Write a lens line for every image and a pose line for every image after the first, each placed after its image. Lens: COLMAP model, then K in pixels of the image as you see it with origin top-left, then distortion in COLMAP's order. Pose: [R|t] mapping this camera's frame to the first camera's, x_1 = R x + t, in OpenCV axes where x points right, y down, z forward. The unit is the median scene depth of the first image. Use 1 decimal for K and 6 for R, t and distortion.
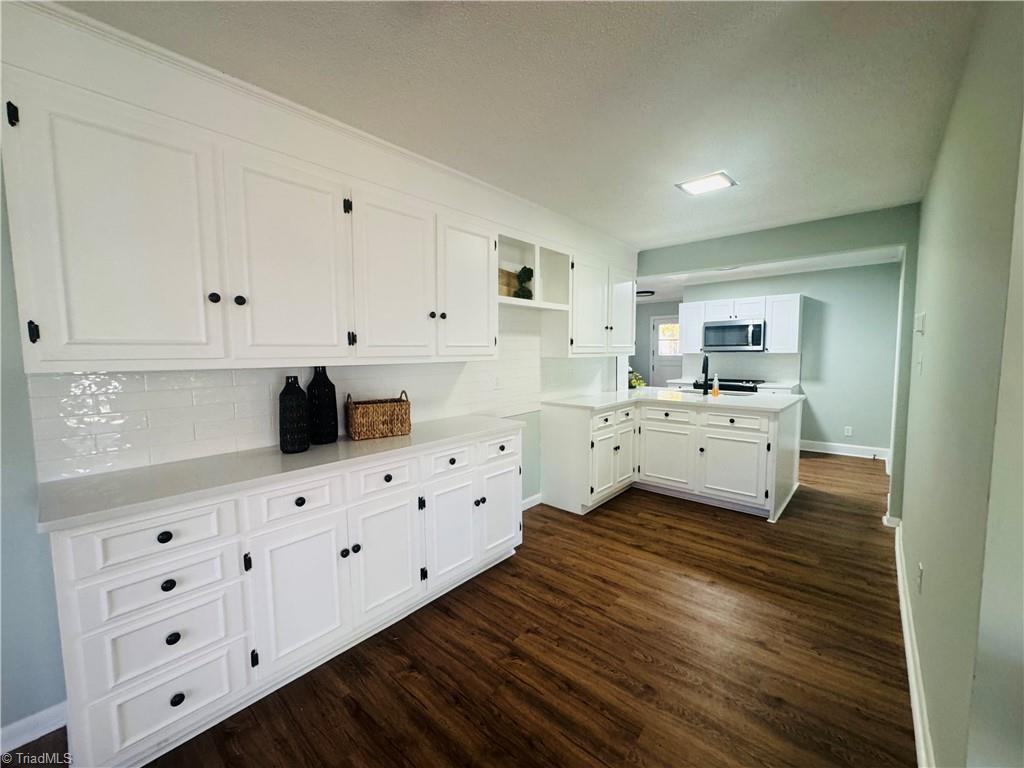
lens RADIAL K [[409.5, 0, 512.0], [0, 409.5, 384.0], [0, 0, 1]] dist [-0.001237, -0.000021]
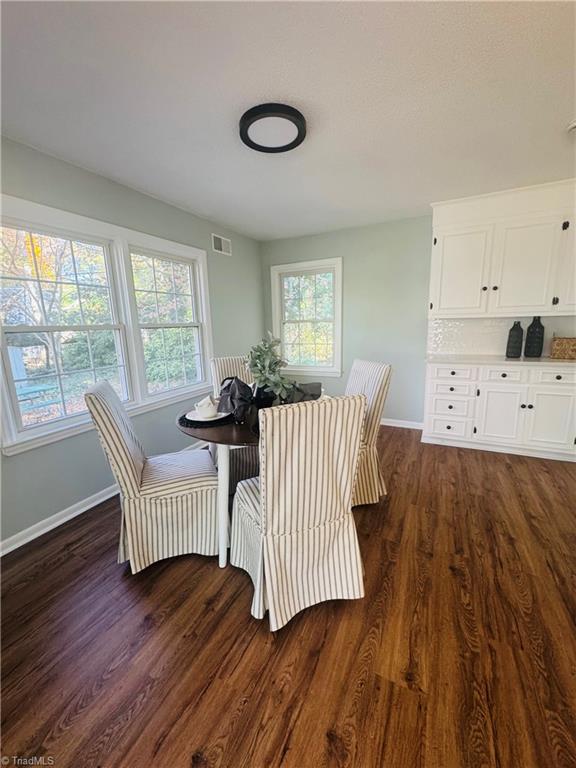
lens RADIAL K [[307.2, 0, 288.0], [0, 307.2, 384.0], [0, 0, 1]] dist [-0.001237, -0.000021]
pose [[0.268878, 0.192609, -0.943719, 0.737035], [-0.047688, 0.981262, 0.186684, 0.062192], [0.961993, -0.005191, 0.273025, -0.599074]]
